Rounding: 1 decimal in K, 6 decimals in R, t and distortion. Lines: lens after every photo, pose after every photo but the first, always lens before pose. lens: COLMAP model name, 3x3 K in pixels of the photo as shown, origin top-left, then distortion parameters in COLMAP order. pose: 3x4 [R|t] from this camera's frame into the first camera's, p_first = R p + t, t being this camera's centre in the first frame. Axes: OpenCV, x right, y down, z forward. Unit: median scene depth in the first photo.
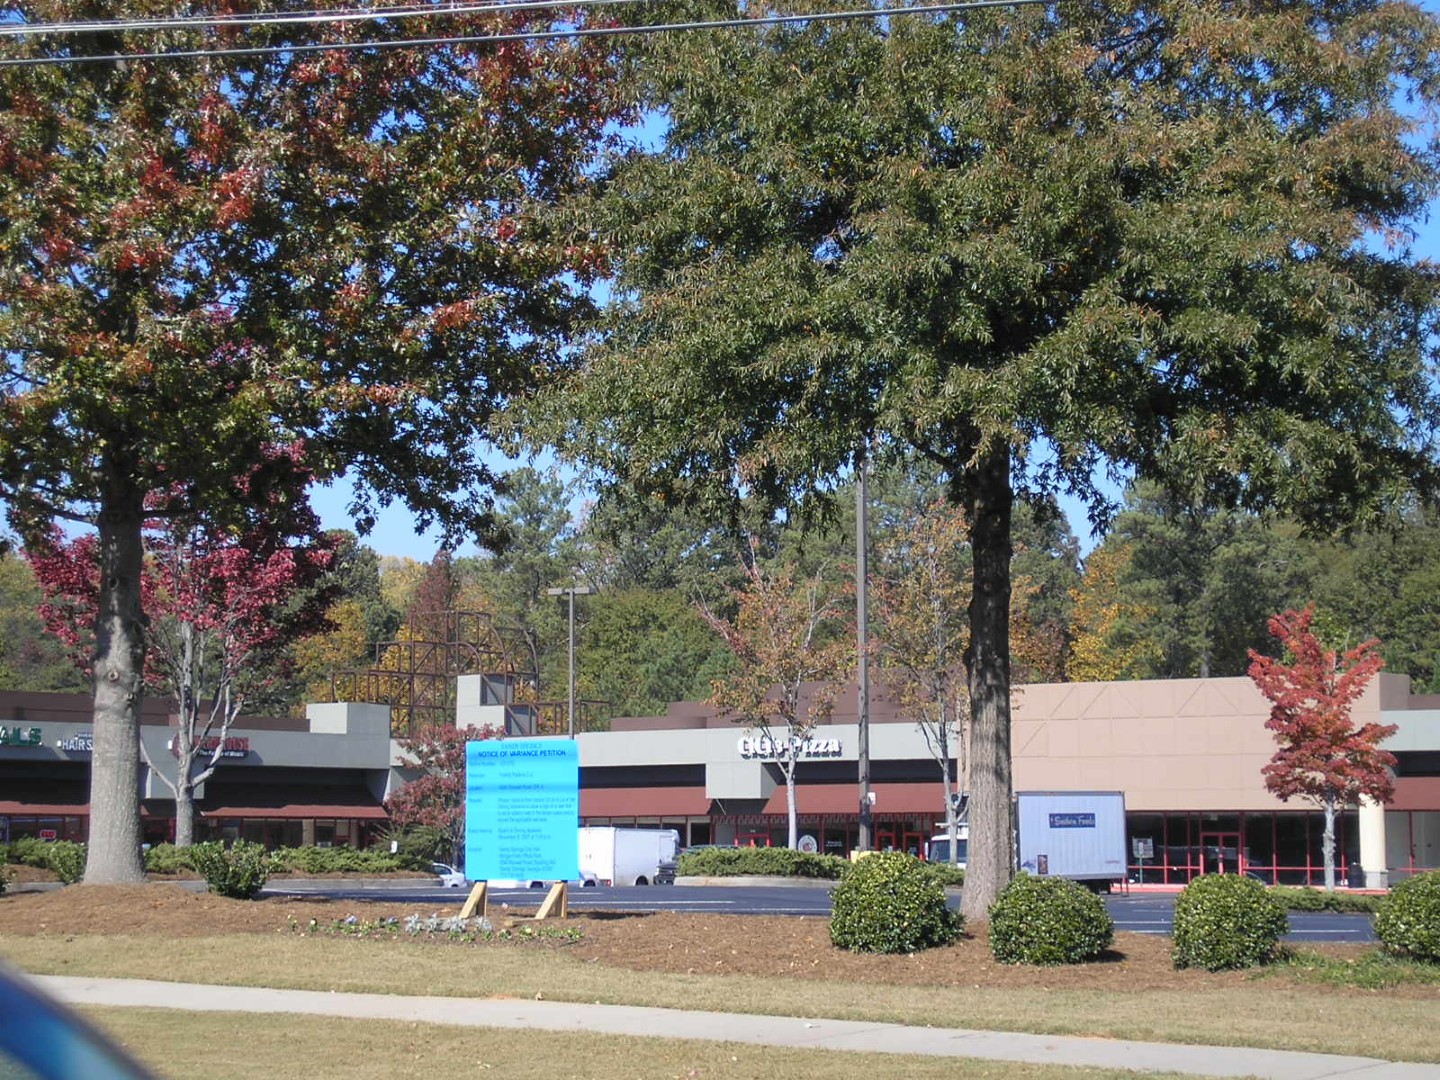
lens RADIAL K [[1646.8, 0, 698.2], [0, 1646.8, 515.0], [0, 0, 1]] dist [-0.161503, 0.073023]
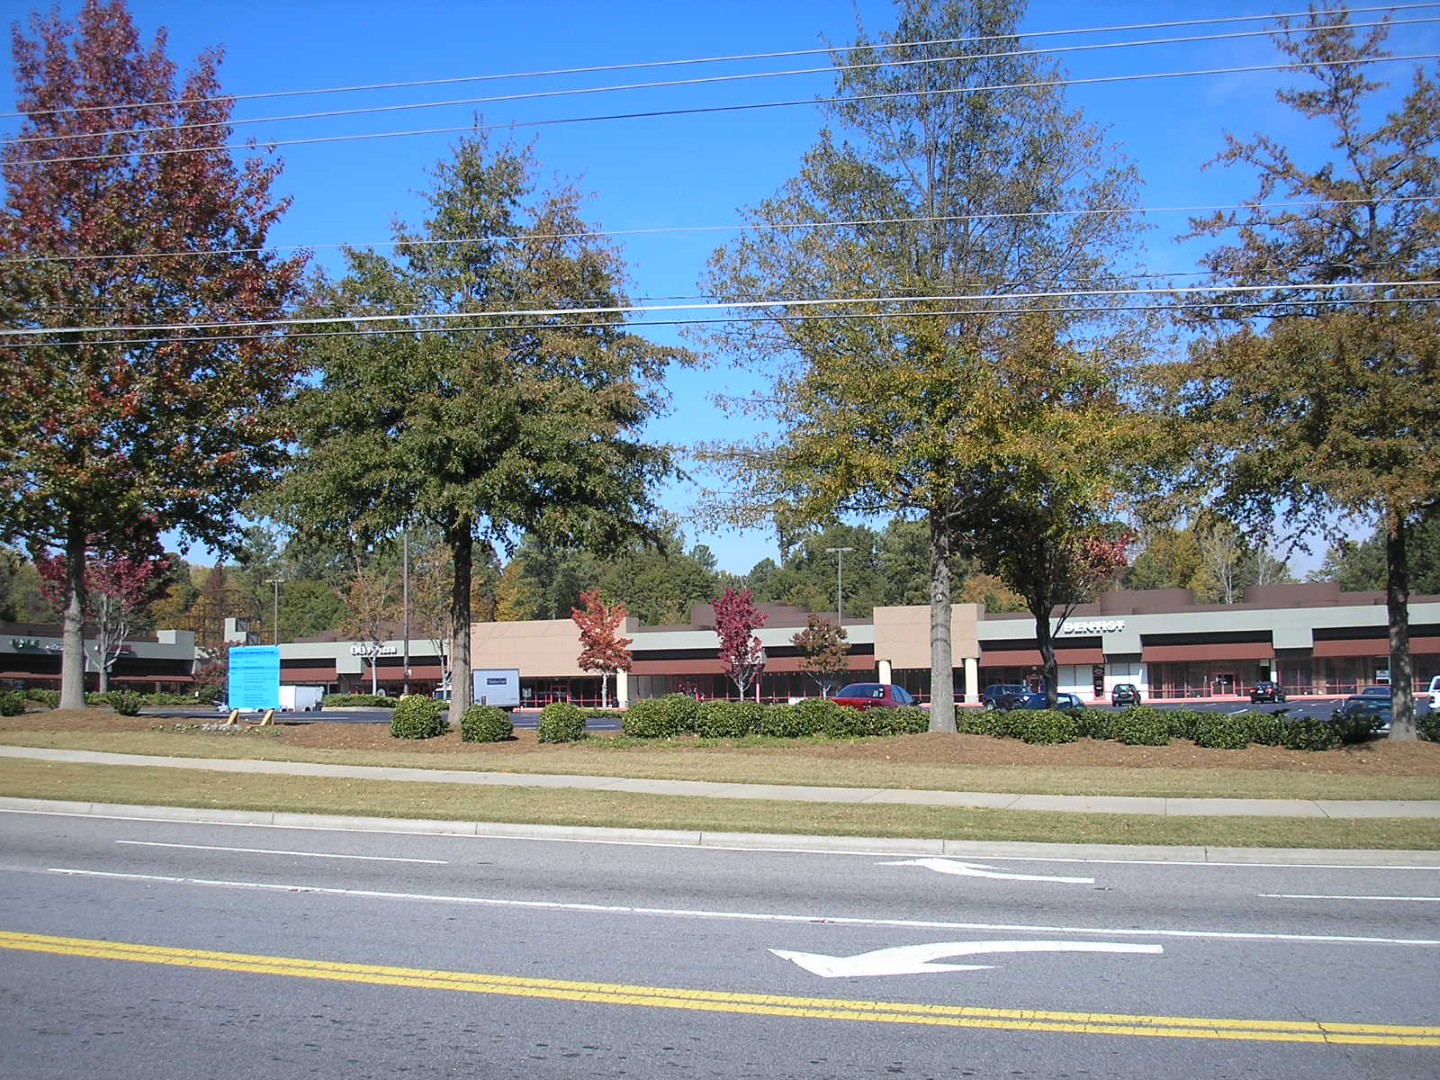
lens RADIAL K [[1646.8, 0, 698.2], [0, 1646.8, 515.0], [0, 0, 1]] dist [-0.161503, 0.073023]
pose [[0.974459, 0.012372, 0.224224, -0.016630], [-0.008402, 0.999791, -0.018650, -0.007380], [-0.224408, 0.016290, 0.974359, -1.343769]]
